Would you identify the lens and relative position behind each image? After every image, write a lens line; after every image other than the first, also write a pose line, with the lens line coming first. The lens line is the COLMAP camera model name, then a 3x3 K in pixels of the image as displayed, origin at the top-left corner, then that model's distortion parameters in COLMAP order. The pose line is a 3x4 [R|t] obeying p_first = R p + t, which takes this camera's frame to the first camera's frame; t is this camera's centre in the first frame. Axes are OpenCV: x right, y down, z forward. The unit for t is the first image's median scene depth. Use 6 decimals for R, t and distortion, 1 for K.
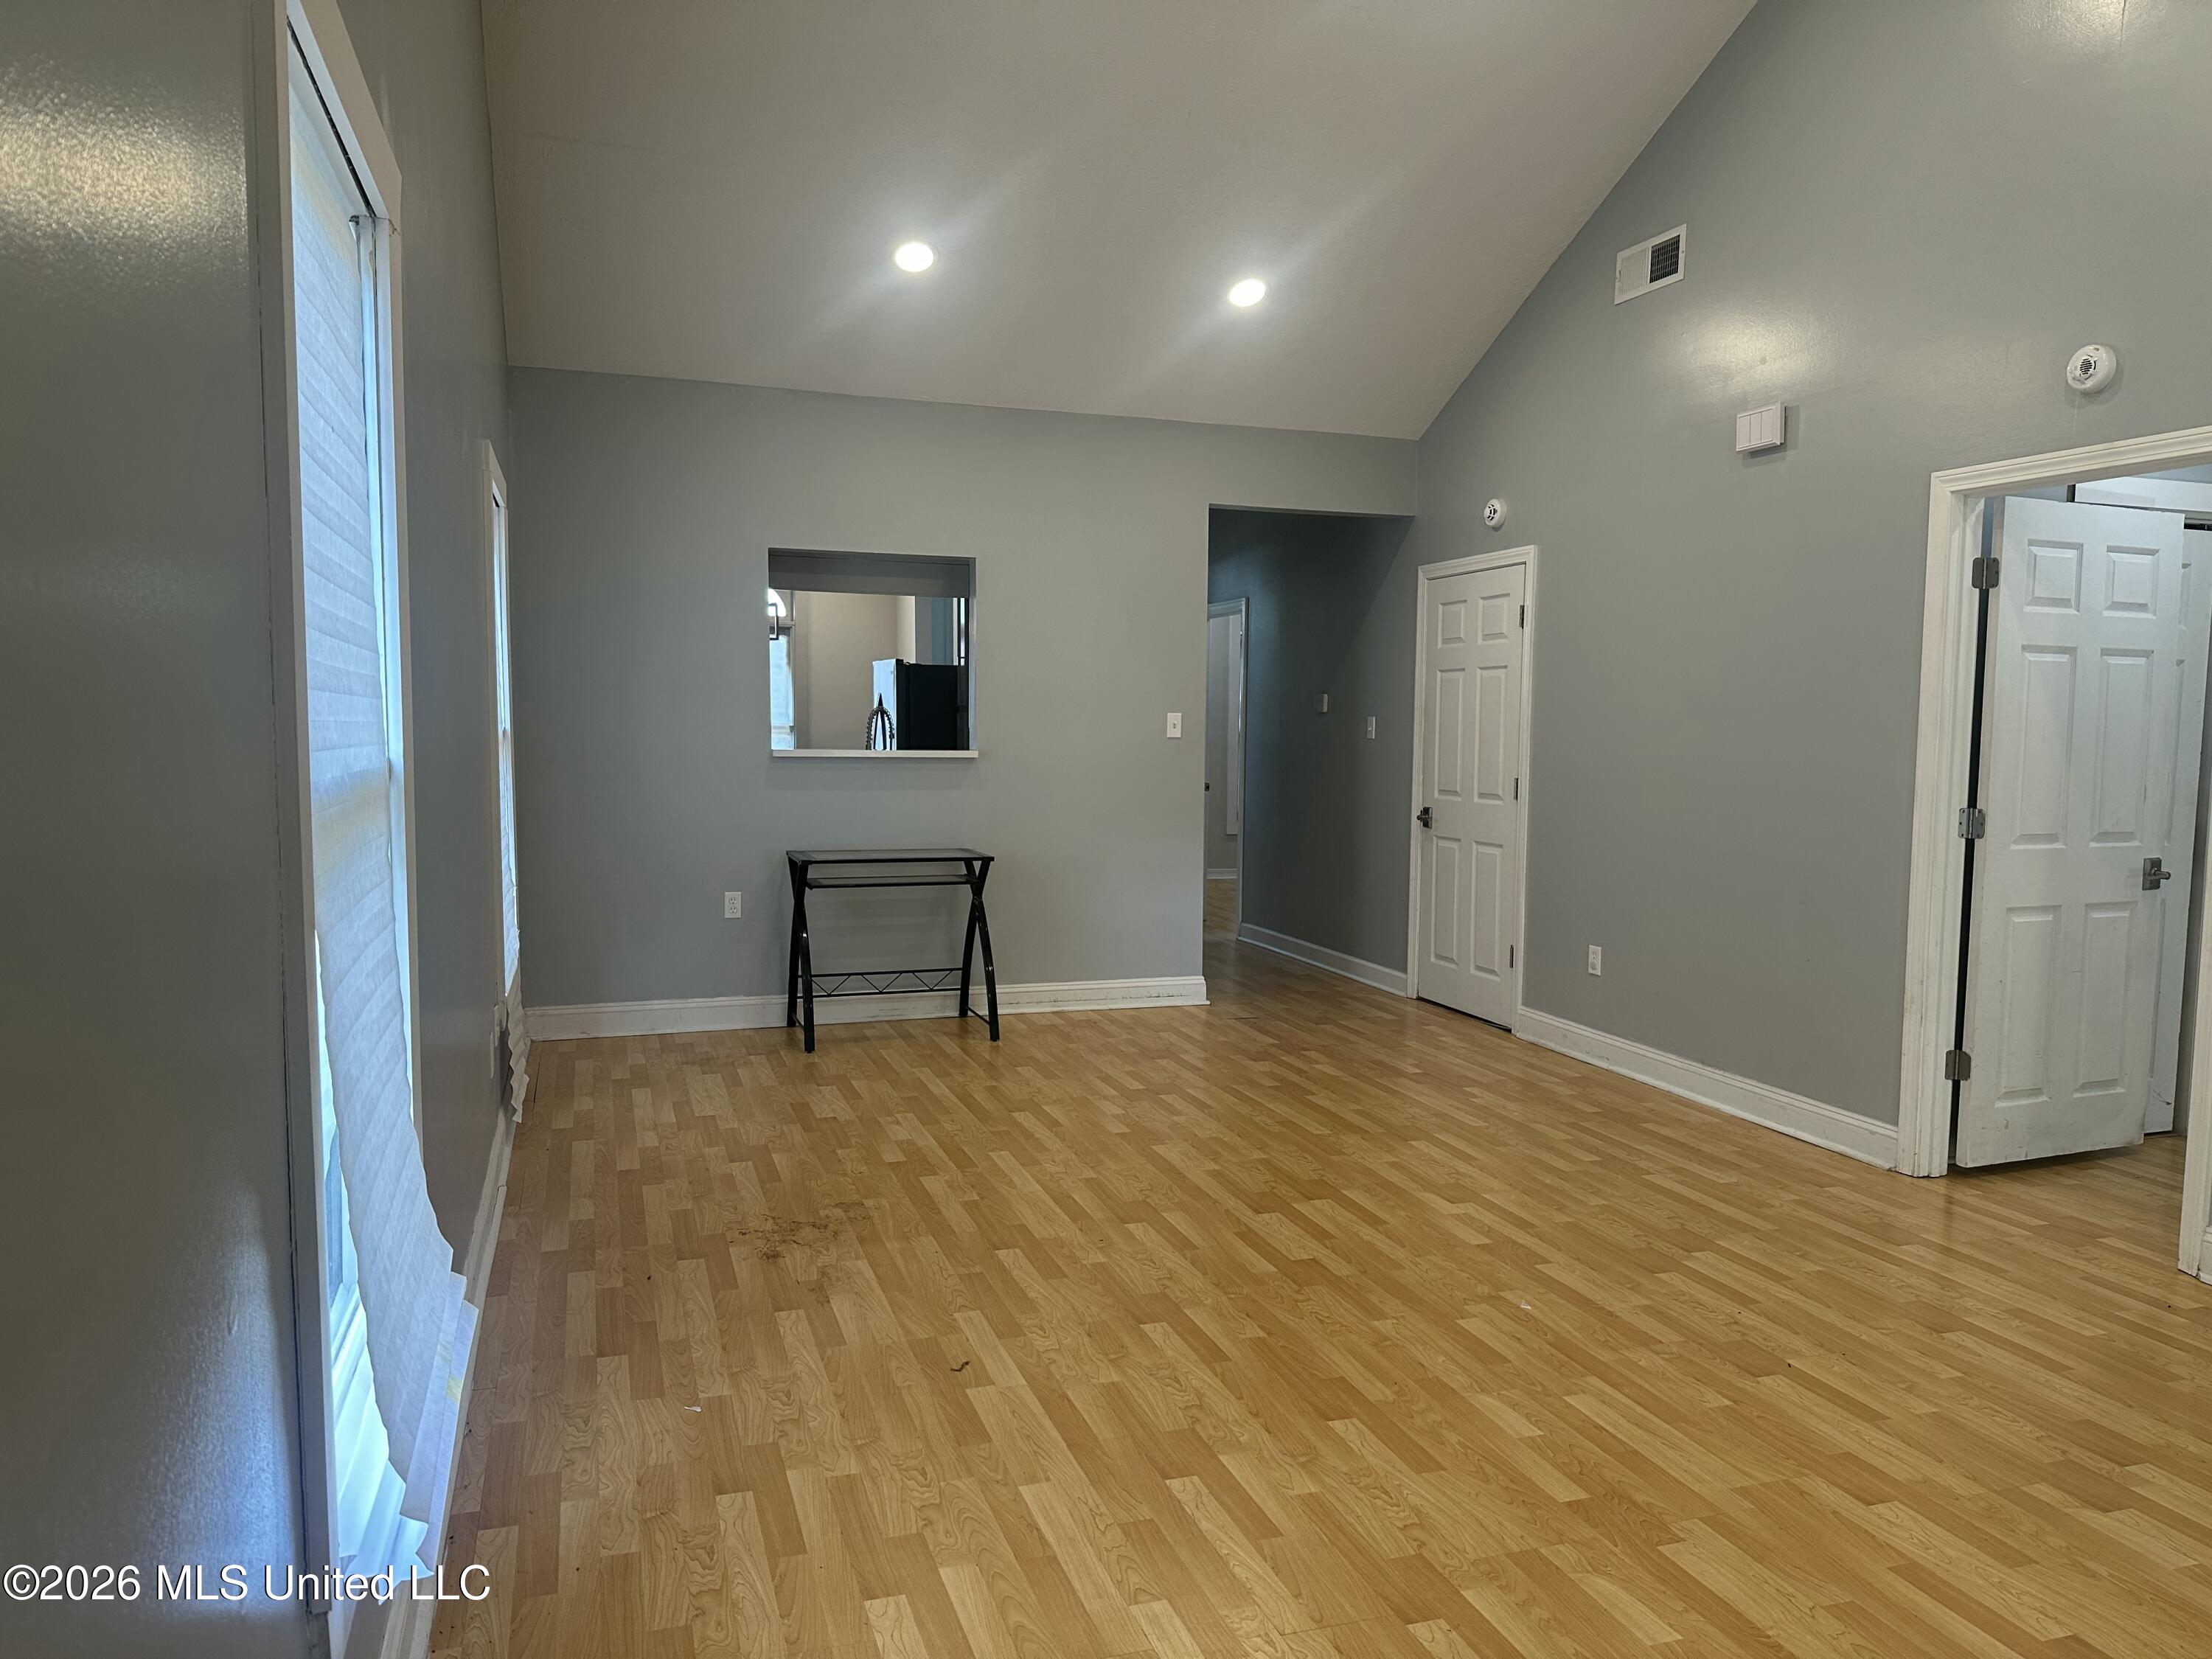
lens RADIAL K [[1417.2, 0, 1093.5], [0, 1417.2, 819.4], [0, 0, 1]] dist [0.007661, -0.003360]
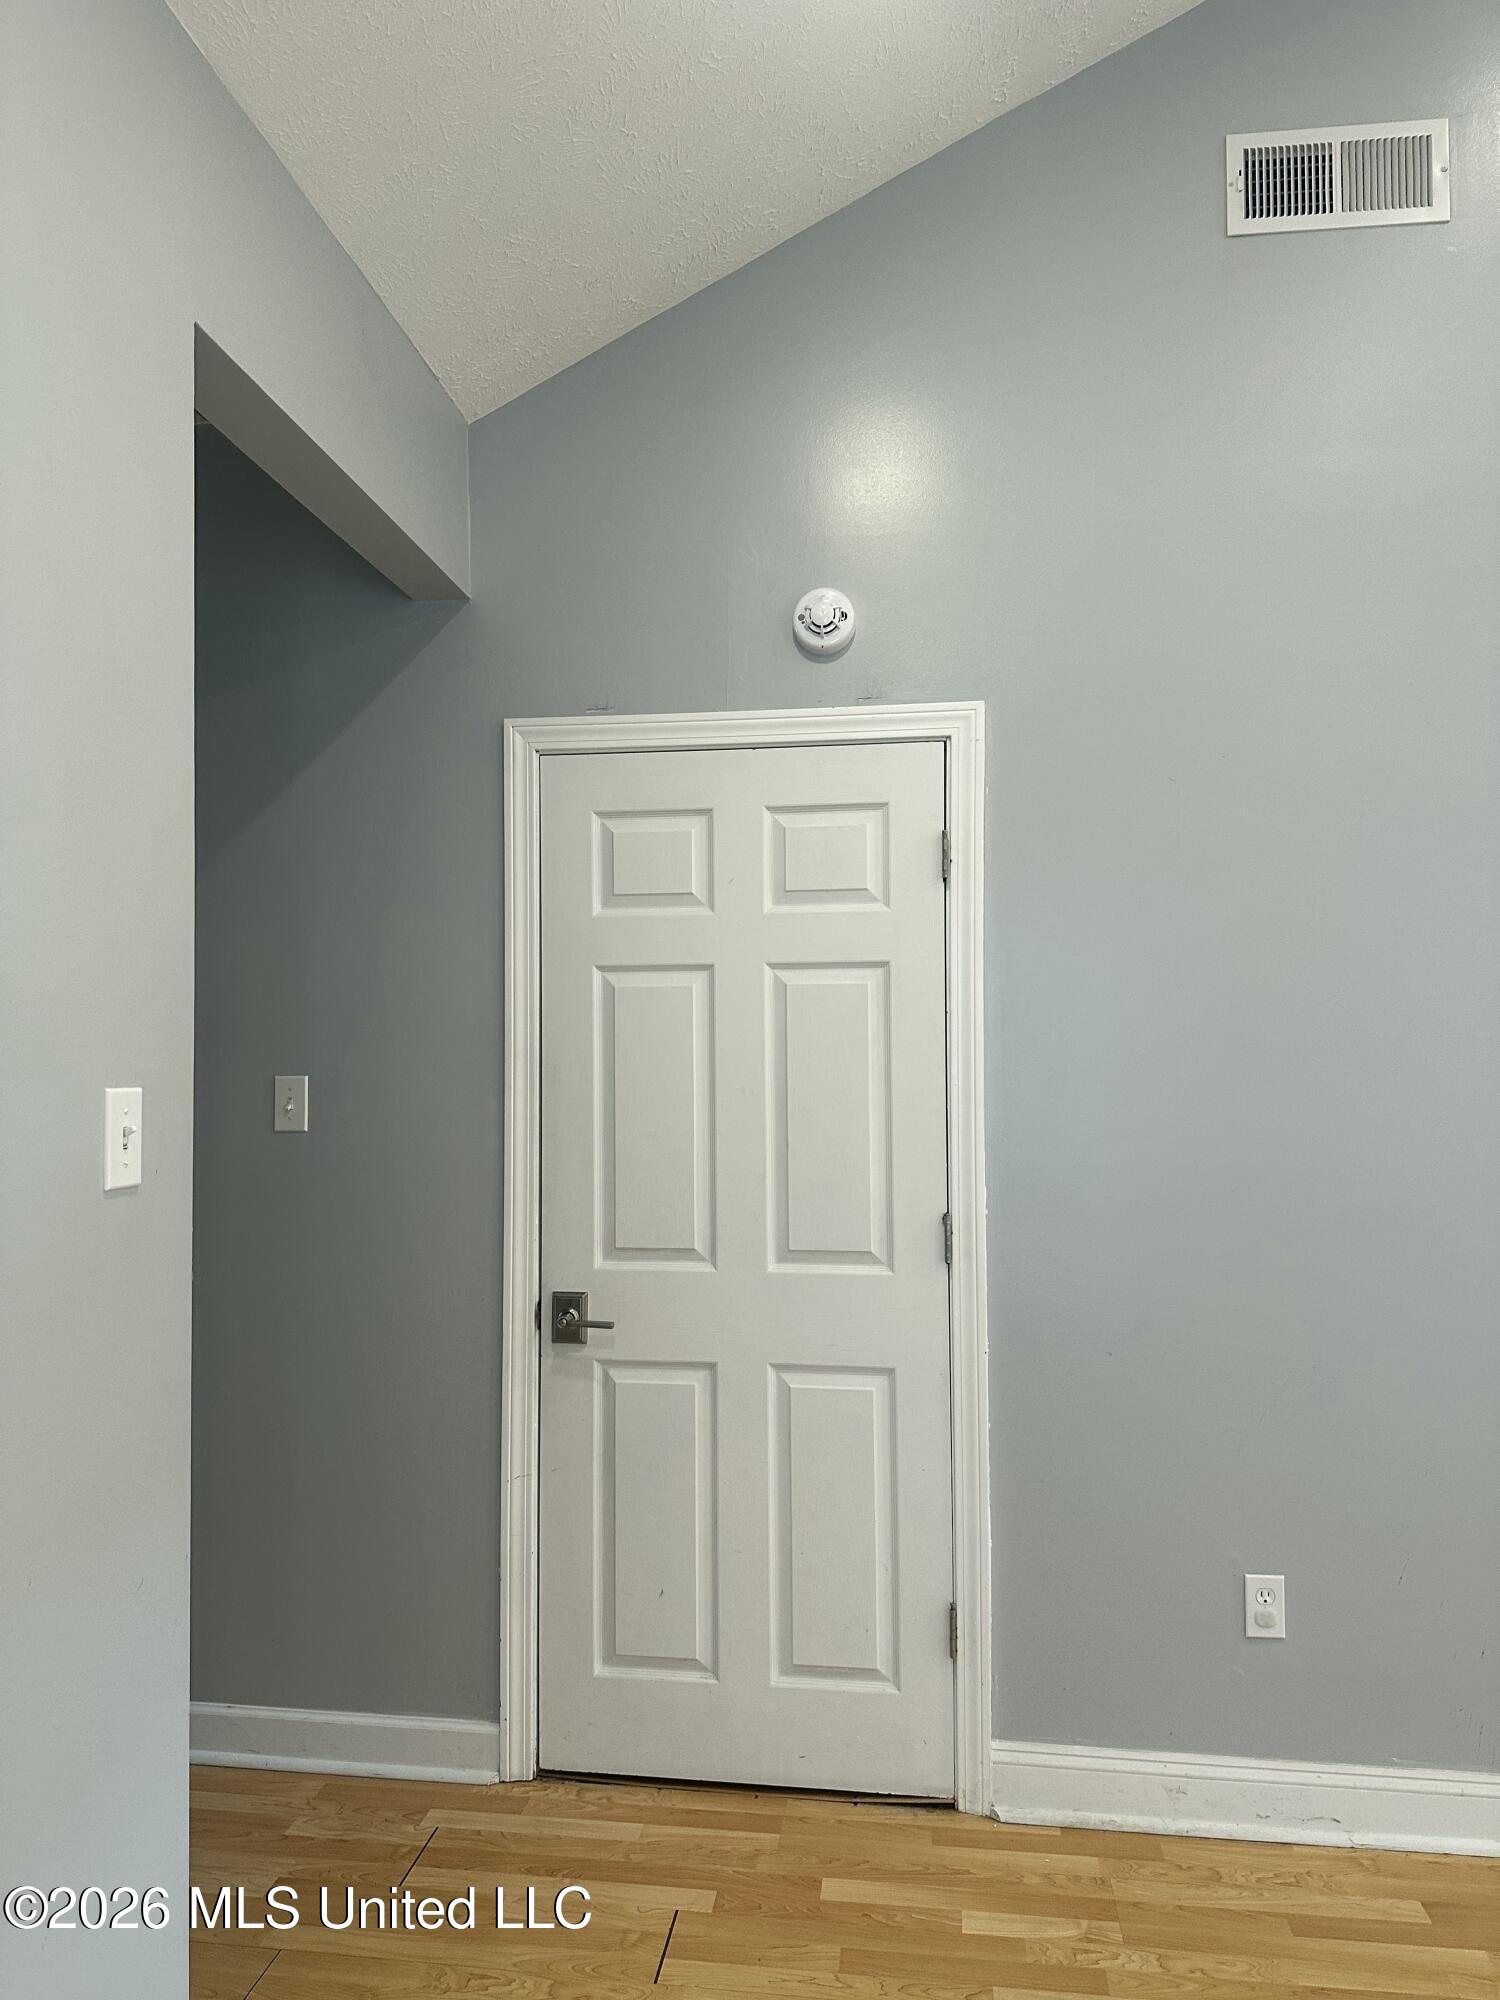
lens RADIAL K [[1414.7, 0, 750.8], [0, 1414.7, 1002.2], [0, 0, 1]] dist [0.057792, -0.064110]
pose [[0.445960, 0.022601, 0.894768, -0.119939], [0.068519, 0.995886, -0.059306, -0.068074], [-0.892426, 0.087757, 0.442576, 0.796551]]
